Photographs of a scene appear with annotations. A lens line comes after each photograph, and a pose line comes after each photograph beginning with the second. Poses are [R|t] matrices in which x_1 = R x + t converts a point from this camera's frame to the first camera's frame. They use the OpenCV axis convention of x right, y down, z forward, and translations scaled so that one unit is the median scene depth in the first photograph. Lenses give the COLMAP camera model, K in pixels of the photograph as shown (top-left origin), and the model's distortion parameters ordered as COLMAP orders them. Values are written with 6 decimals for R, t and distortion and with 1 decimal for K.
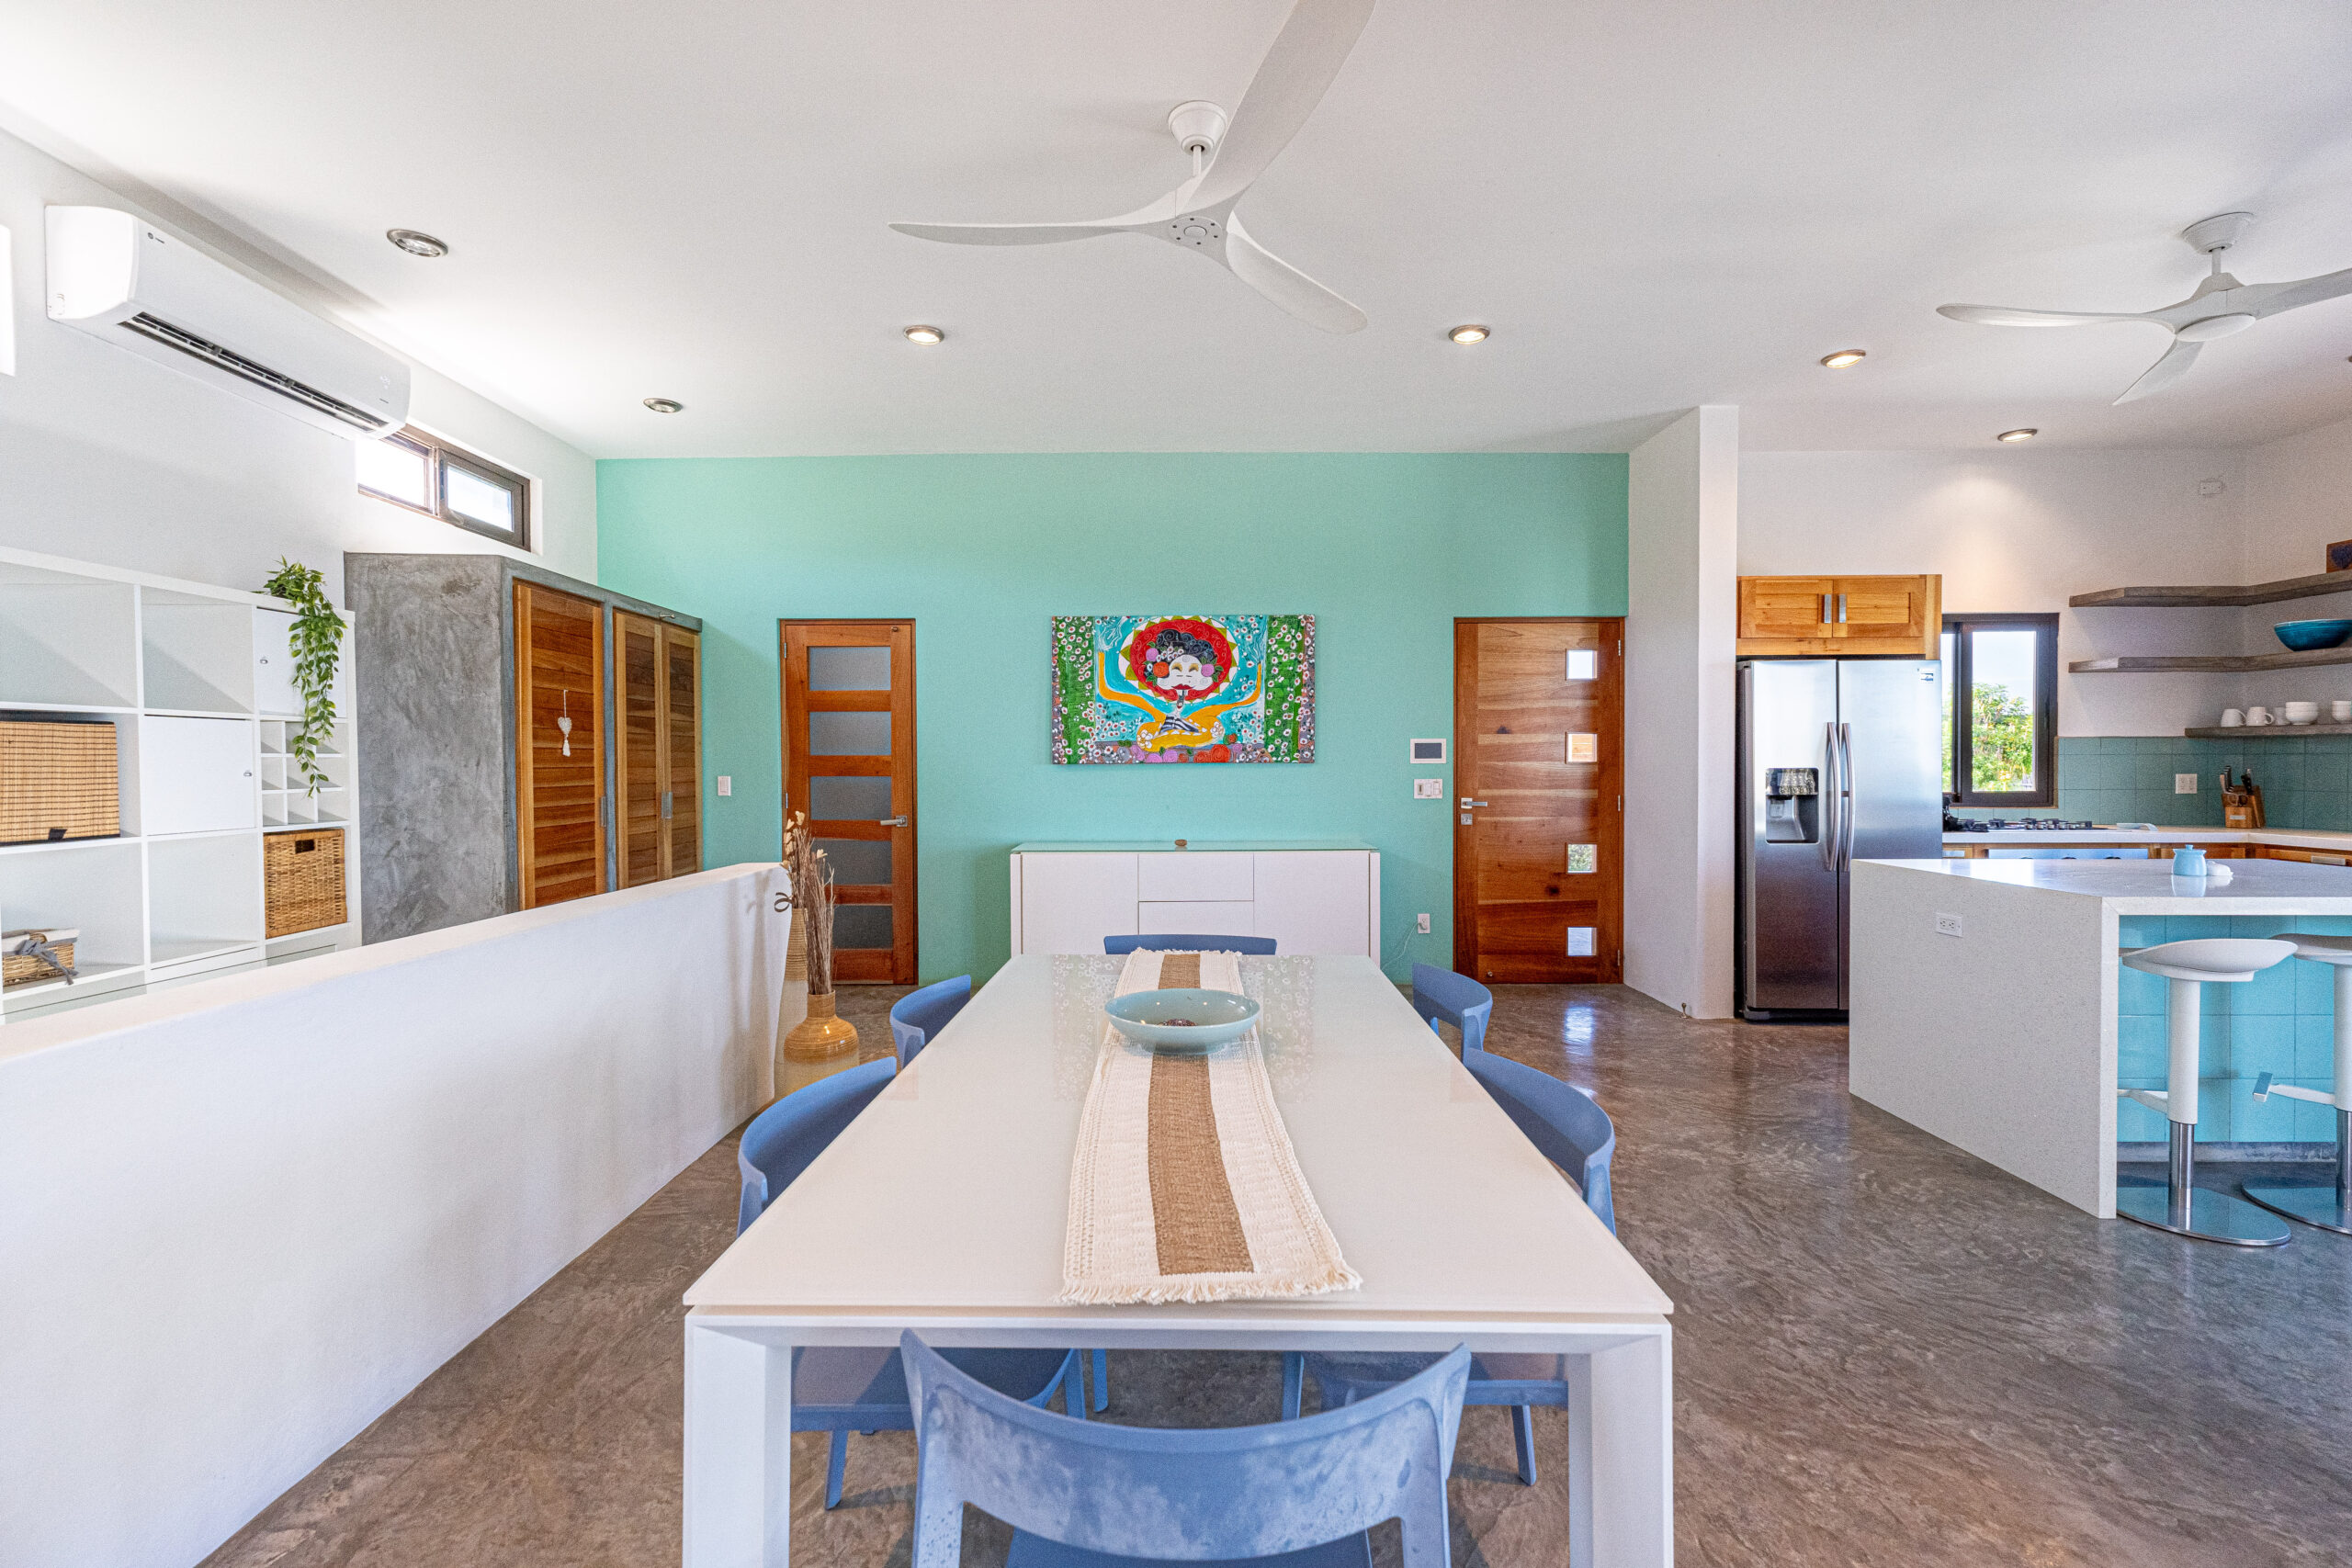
lens RADIAL K [[1009.0, 0, 1179.7], [0, 1009.0, 782.6], [0, 0, 1]] dist [0.001351, 0.000419]
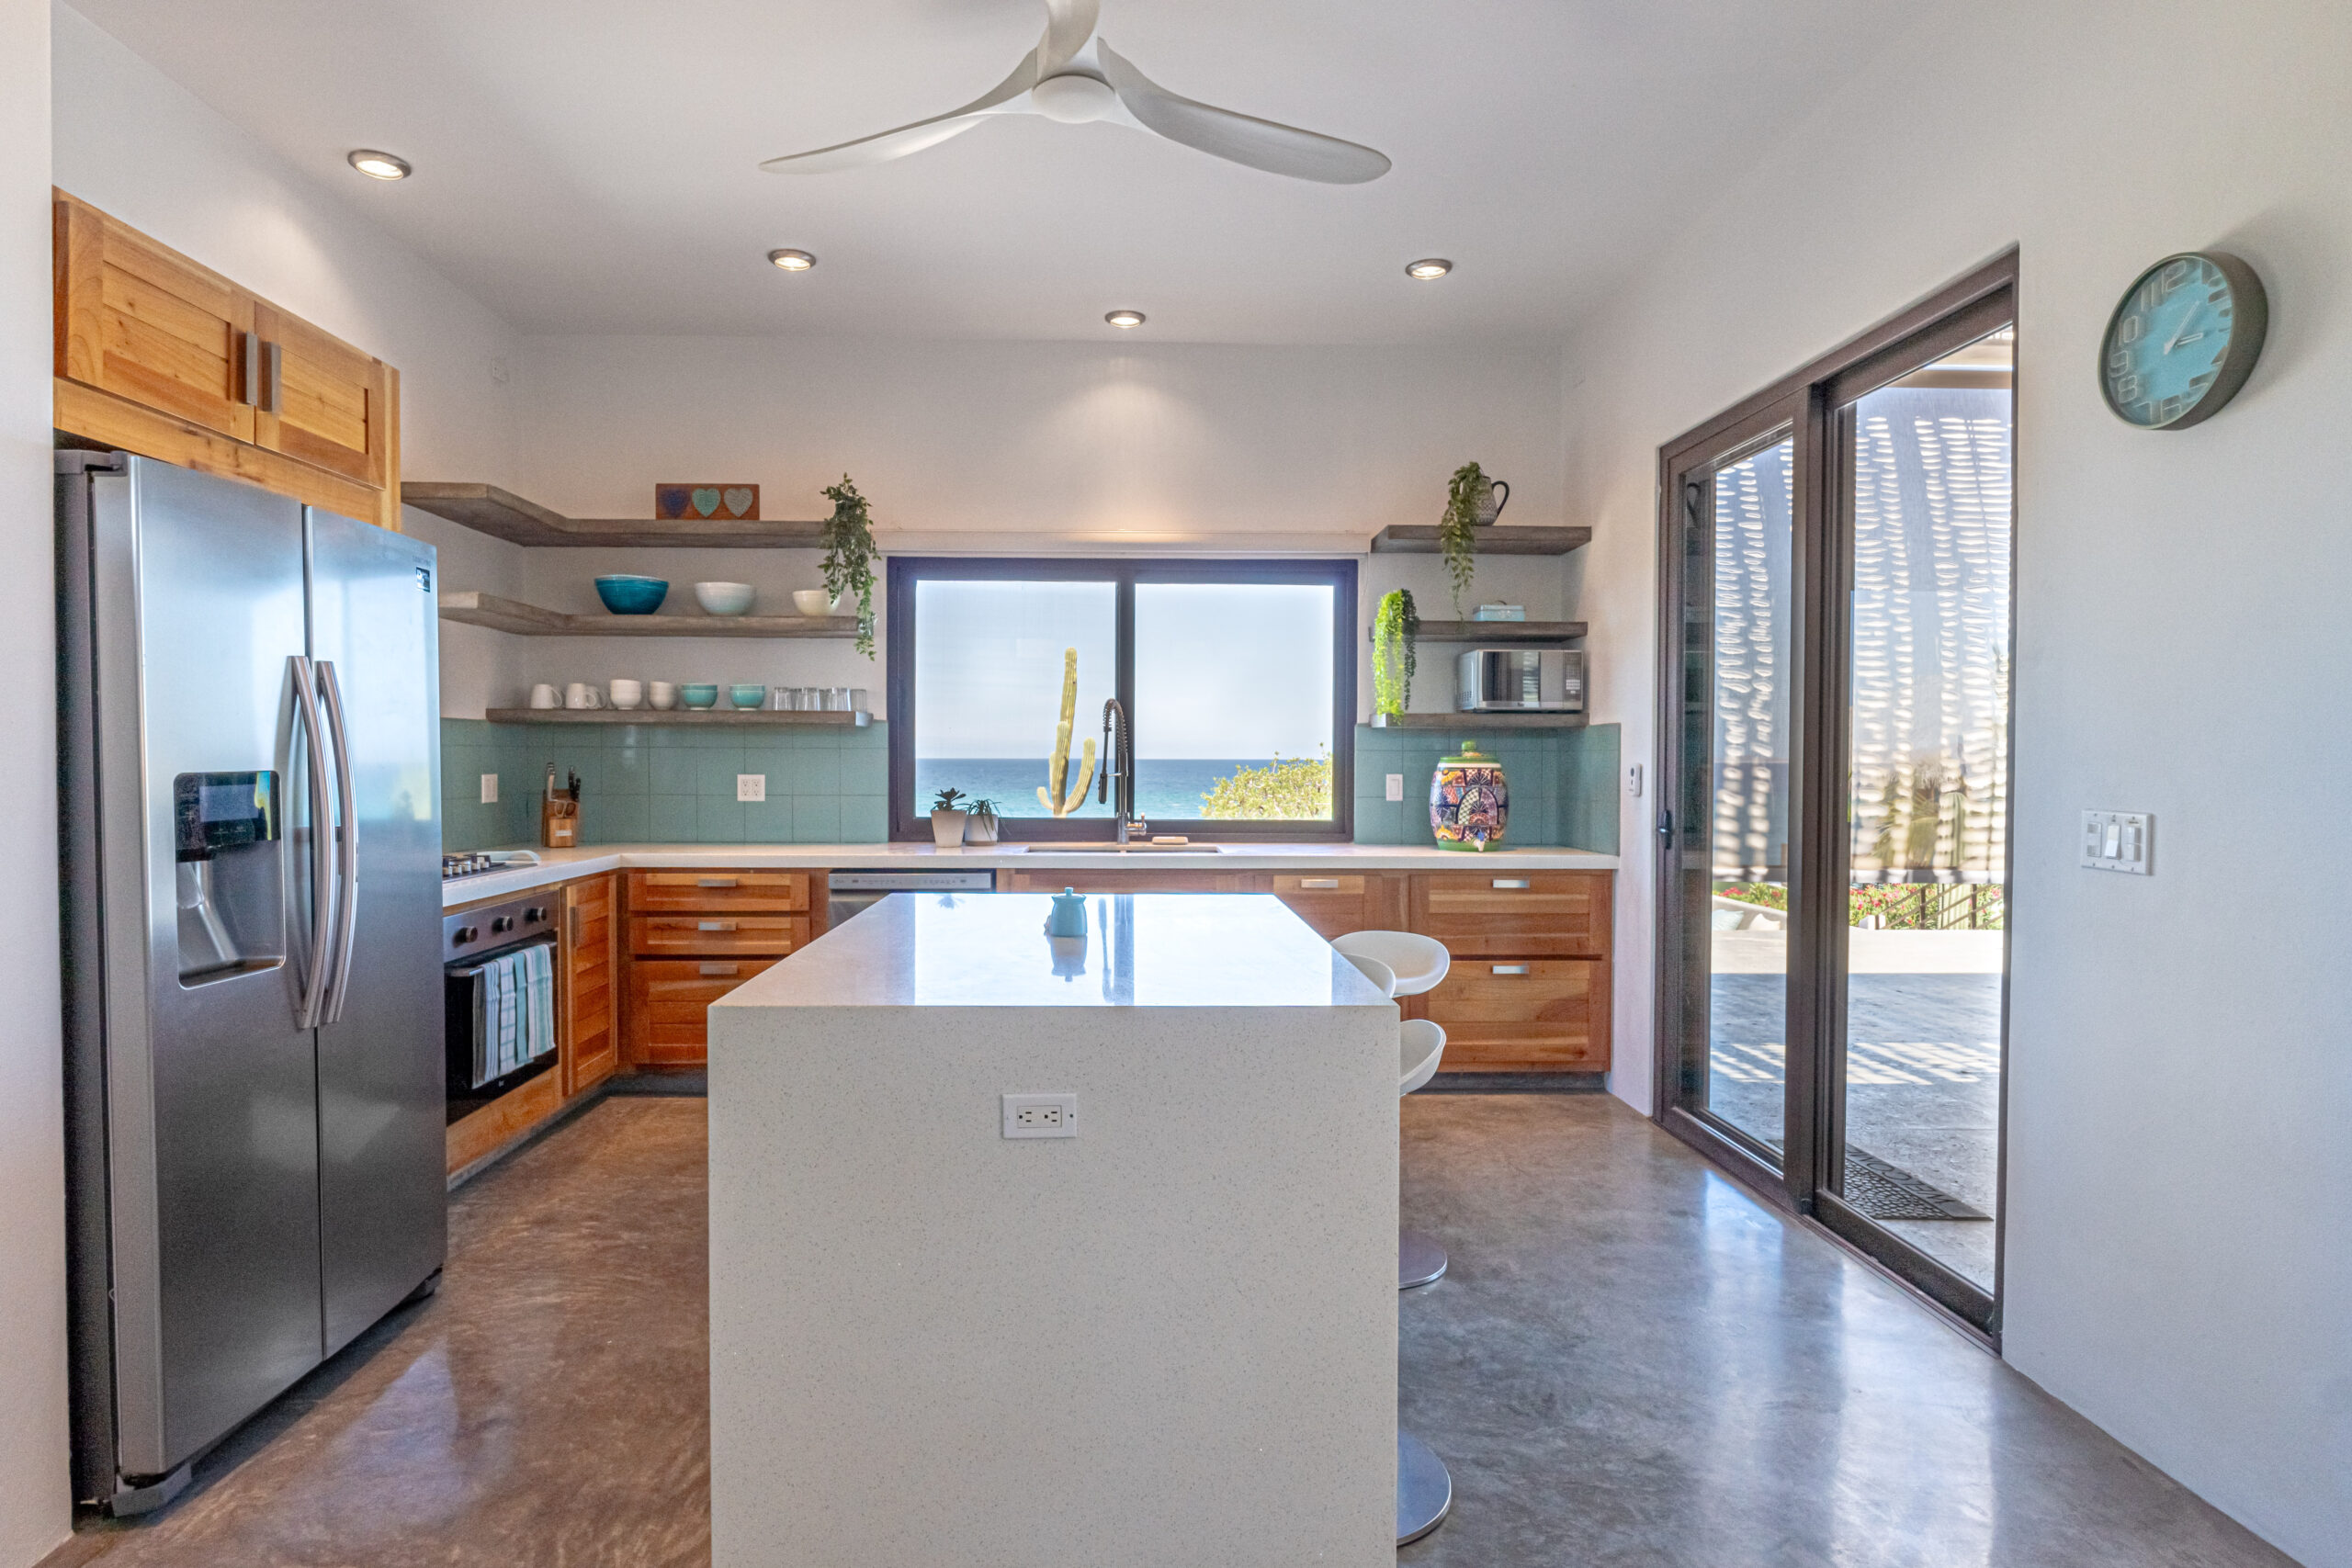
lens RADIAL K [[1263.9, 0, 1175.1], [0, 1263.9, 784.4], [0, 0, 1]] dist [-0.003267, -0.001080]
pose [[-0.044434, -0.019188, 0.998828, 0.127536], [0.013414, 0.999714, 0.019802, -0.014272], [-0.998922, 0.014278, -0.044164, 0.657098]]
